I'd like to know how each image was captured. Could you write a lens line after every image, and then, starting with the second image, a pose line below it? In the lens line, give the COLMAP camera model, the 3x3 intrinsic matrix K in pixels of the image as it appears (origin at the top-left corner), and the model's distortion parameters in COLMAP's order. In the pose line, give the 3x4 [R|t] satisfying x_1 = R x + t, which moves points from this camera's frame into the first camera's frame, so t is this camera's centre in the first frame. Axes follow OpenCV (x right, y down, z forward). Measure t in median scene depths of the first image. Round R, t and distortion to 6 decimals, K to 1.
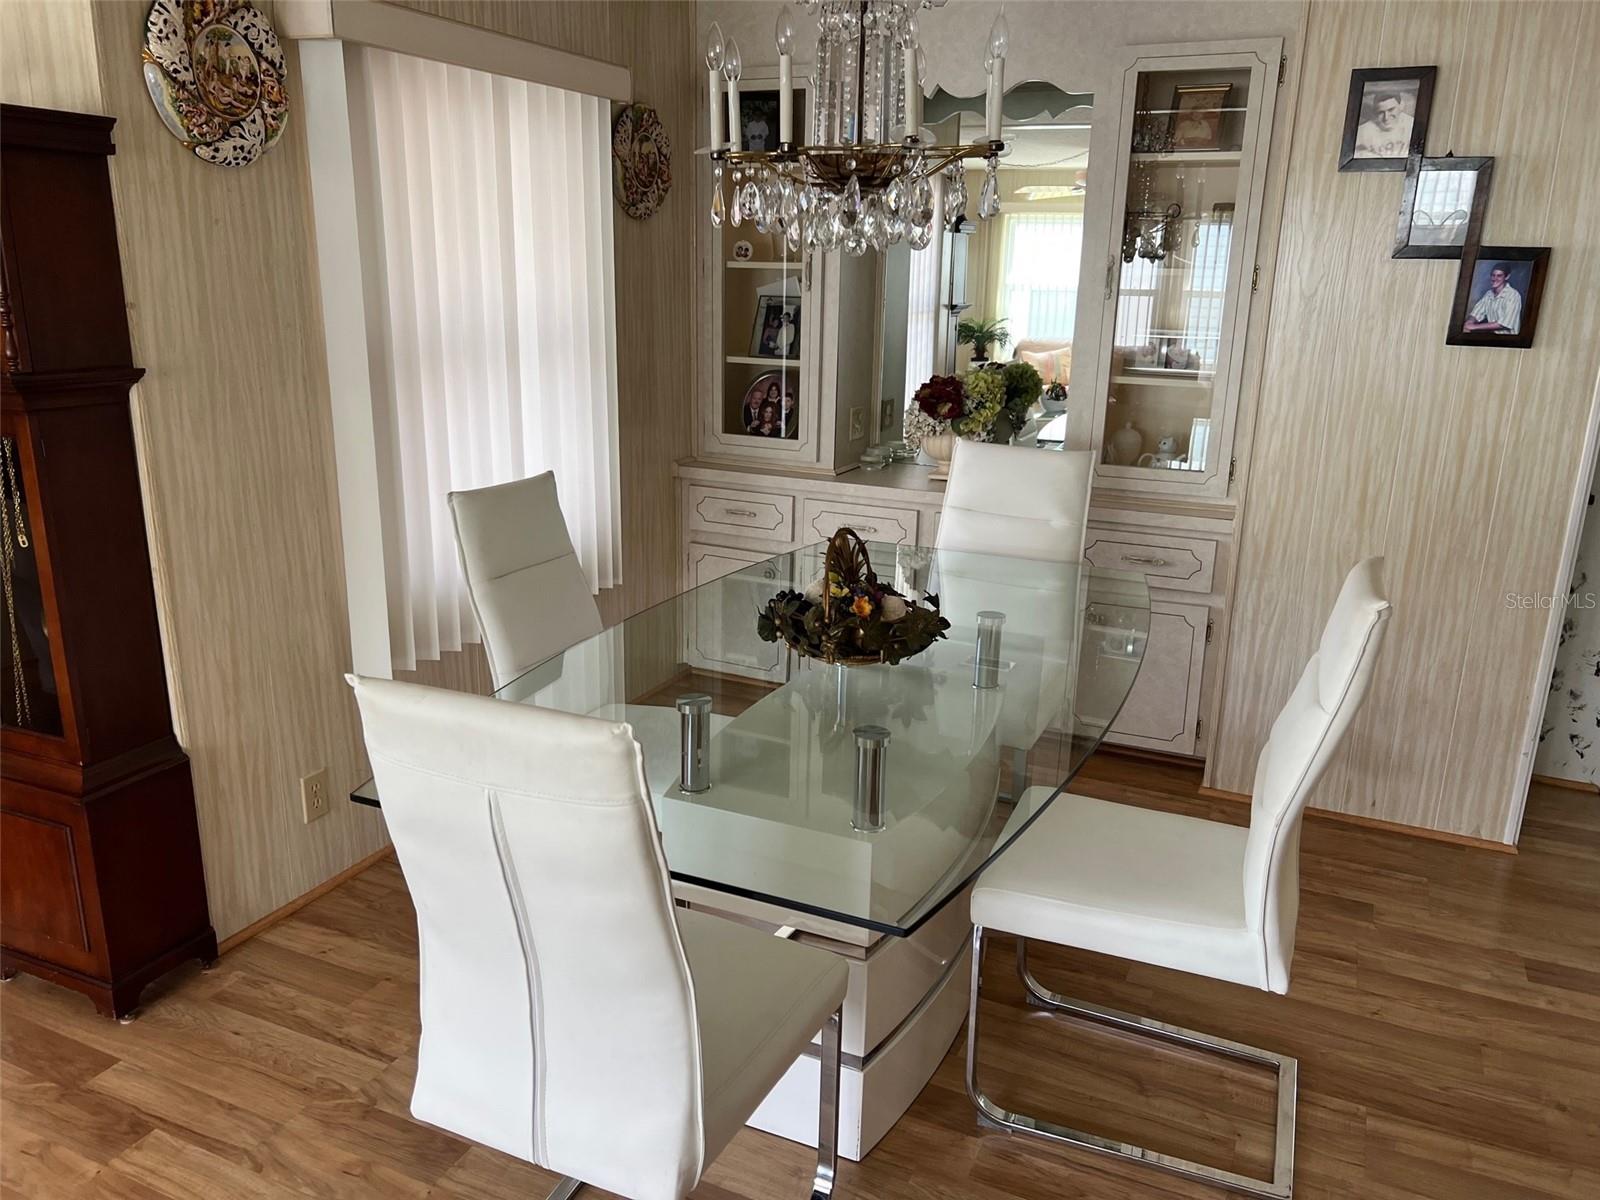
lens RADIAL K [[1210.1, 0, 801.6], [0, 1210.1, 603.6], [0, 0, 1]] dist [0.070170, -0.079758]
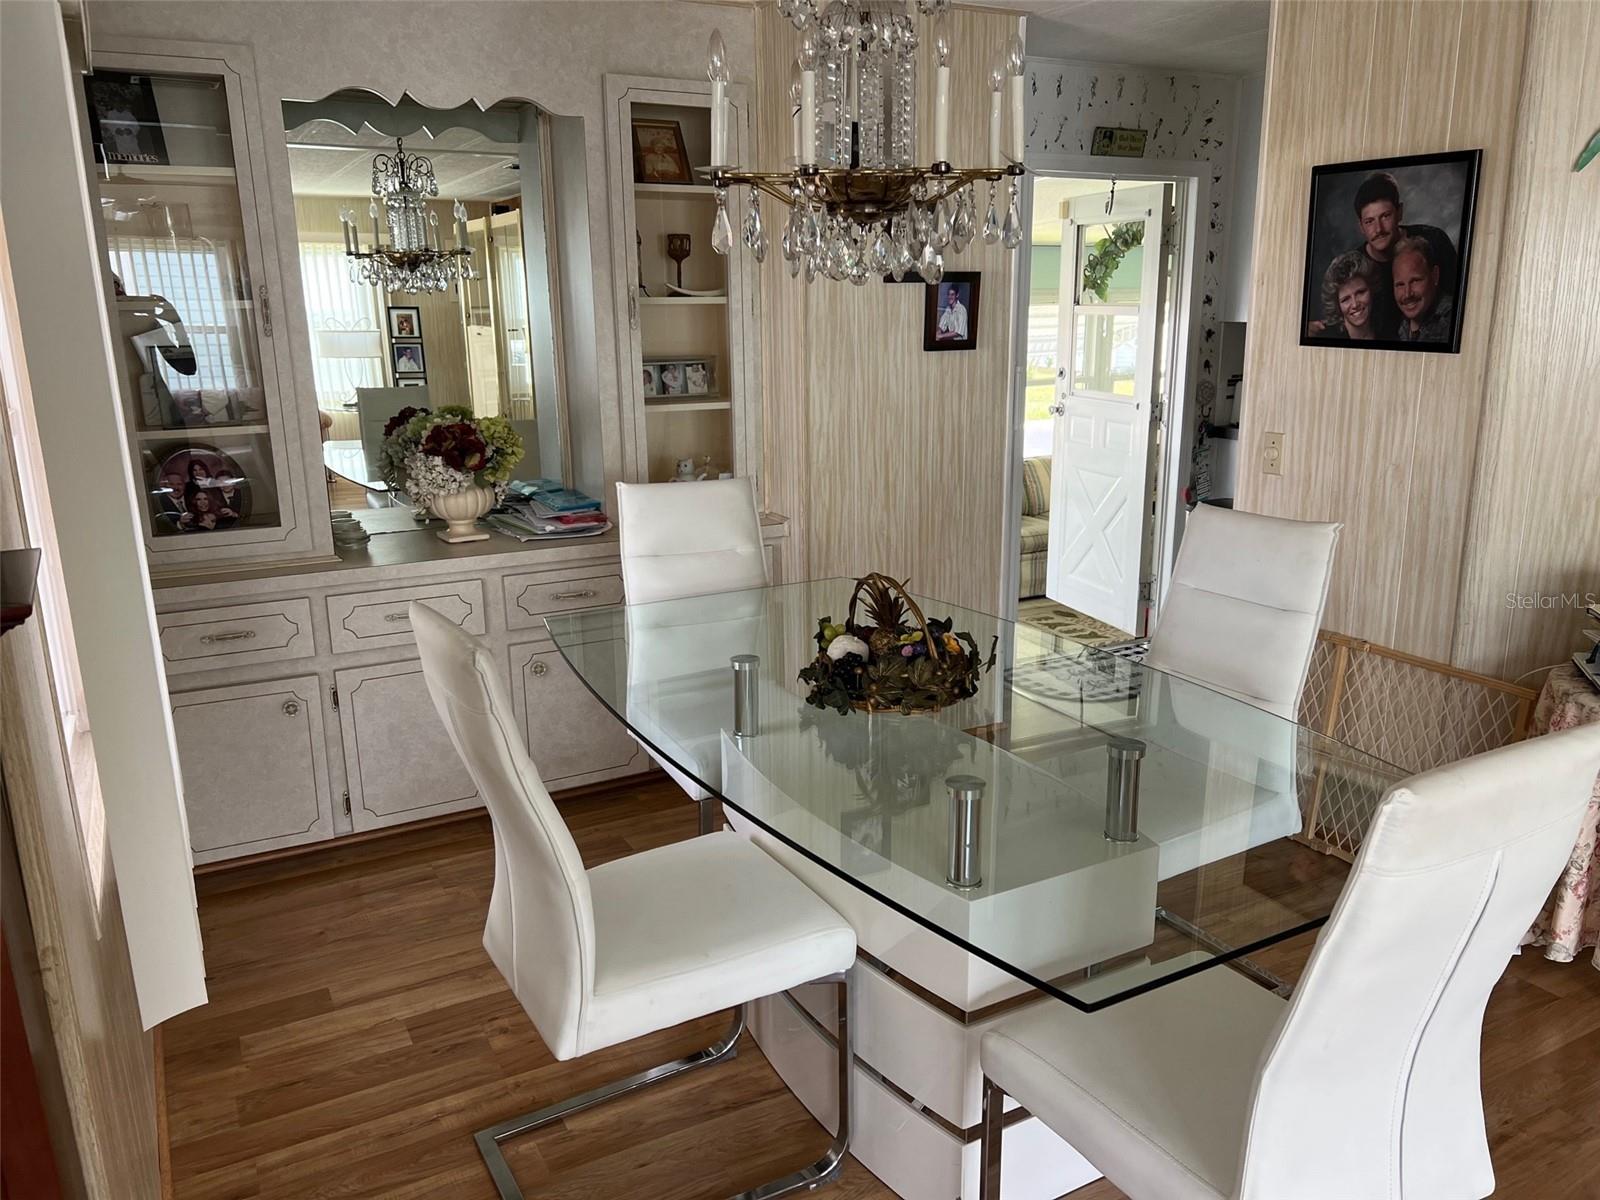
lens RADIAL K [[1210.1, 0, 808.2], [0, 1210.1, 591.9], [0, 0, 1]] dist [0.070170, -0.079758]
pose [[0.615741, -0.214009, 0.758330, -0.501754], [0.237589, 0.968043, 0.080277, -0.098031], [-0.751276, 0.130741, 0.646909, 0.315465]]
